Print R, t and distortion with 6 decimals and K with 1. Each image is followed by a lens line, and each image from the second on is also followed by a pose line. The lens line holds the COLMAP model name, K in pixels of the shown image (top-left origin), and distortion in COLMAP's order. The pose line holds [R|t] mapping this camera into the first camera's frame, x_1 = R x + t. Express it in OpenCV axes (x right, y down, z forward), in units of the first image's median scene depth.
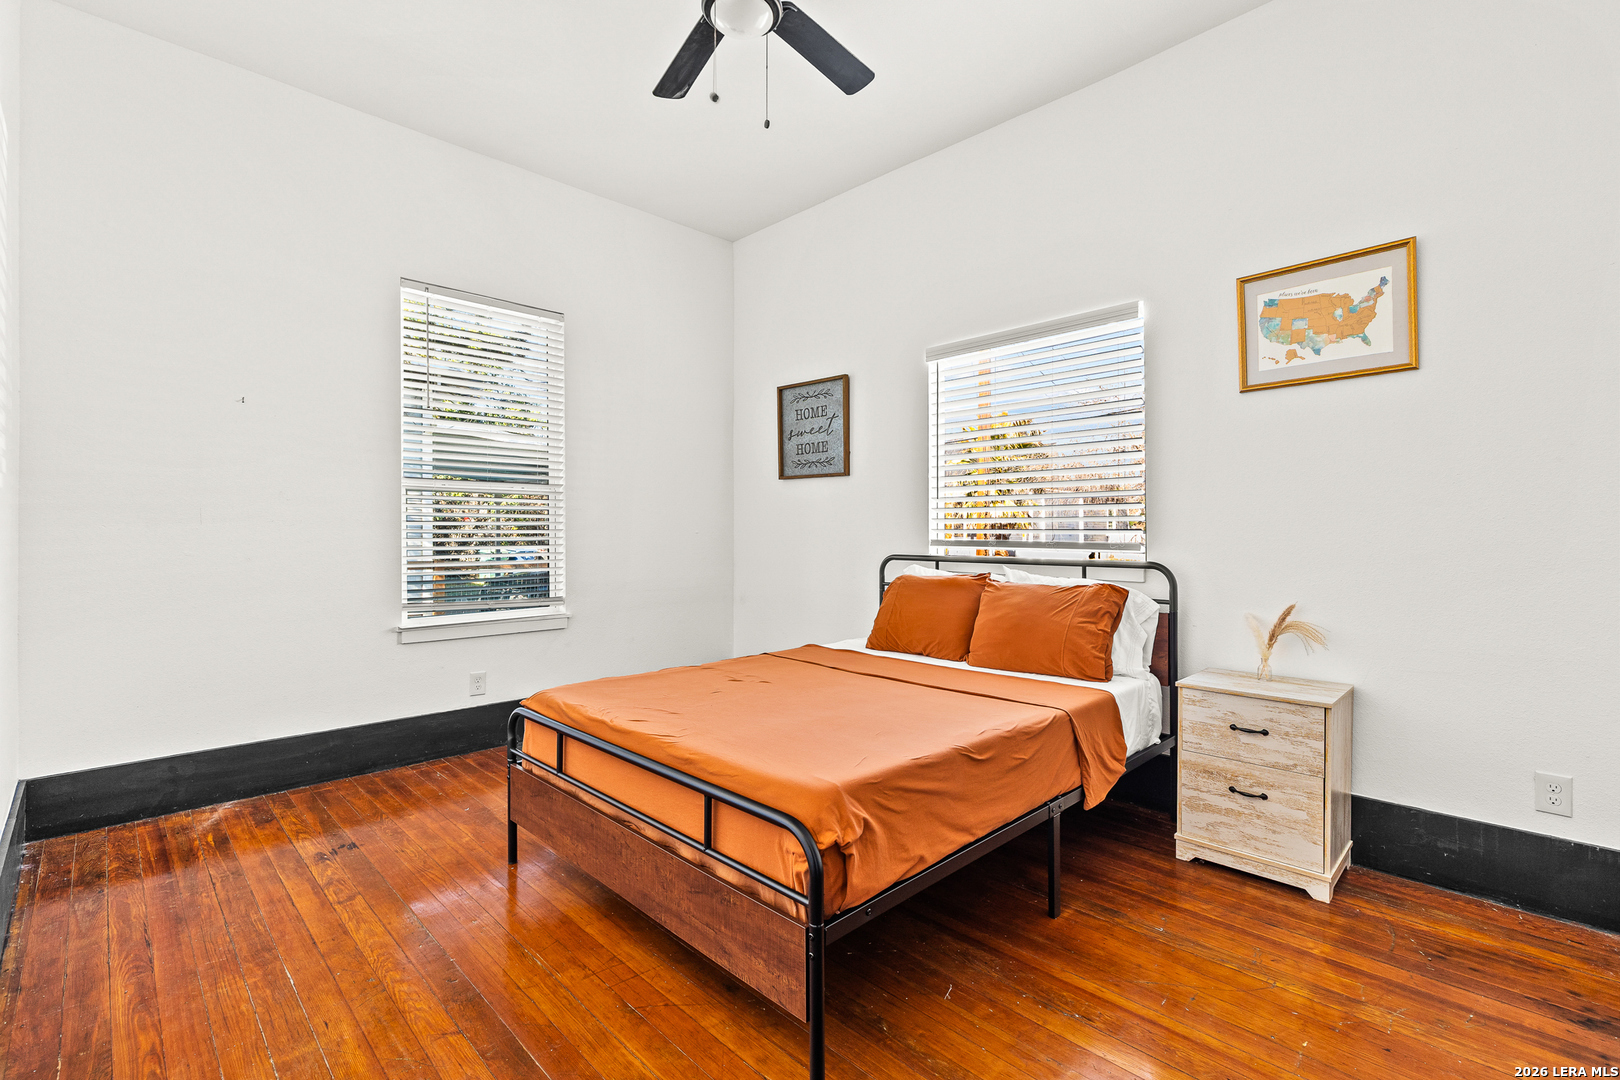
lens RADIAL K [[734.8, 0, 810.0], [0, 734.8, 540.0], [0, 0, 1]] dist [-0.004050, -0.000350]
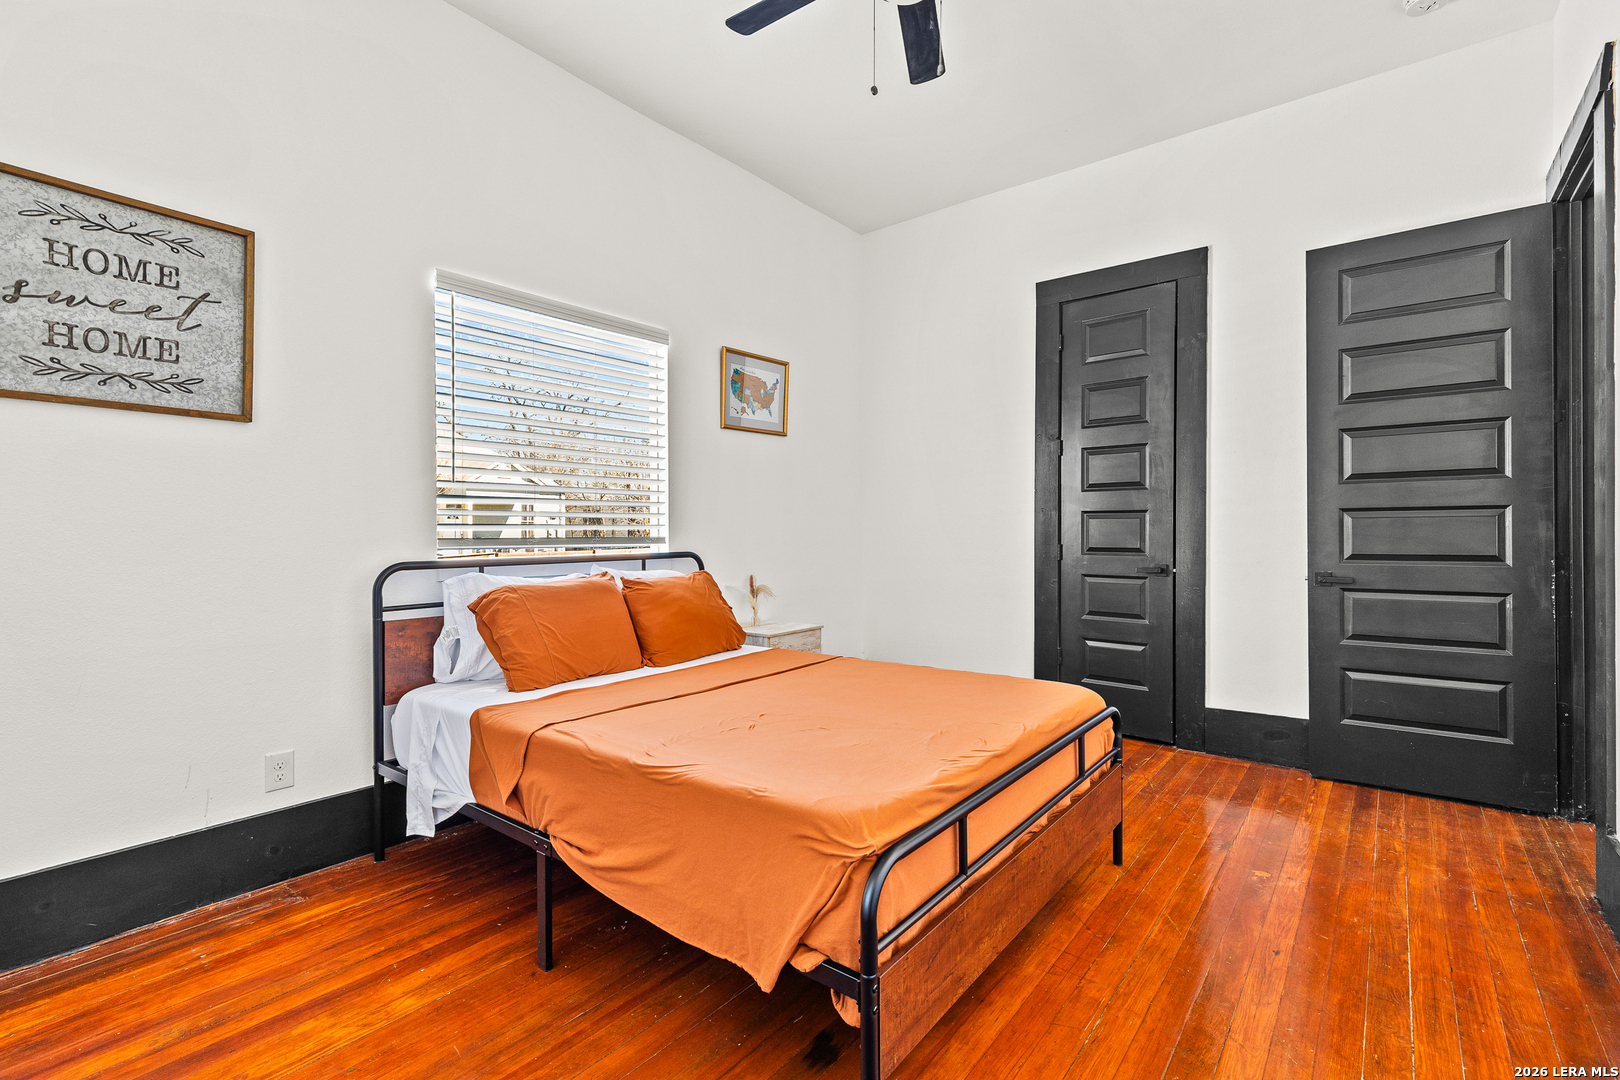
lens RADIAL K [[733.8, 0, 832.8], [0, 733.8, 534.2], [0, 0, 1]] dist [0.008268, -0.000565]
pose [[-0.150818, -0.008218, 0.988527, -0.730378], [0.010253, 0.999899, 0.009877, -0.009194], [-0.988508, 0.011625, -0.150718, 0.886894]]
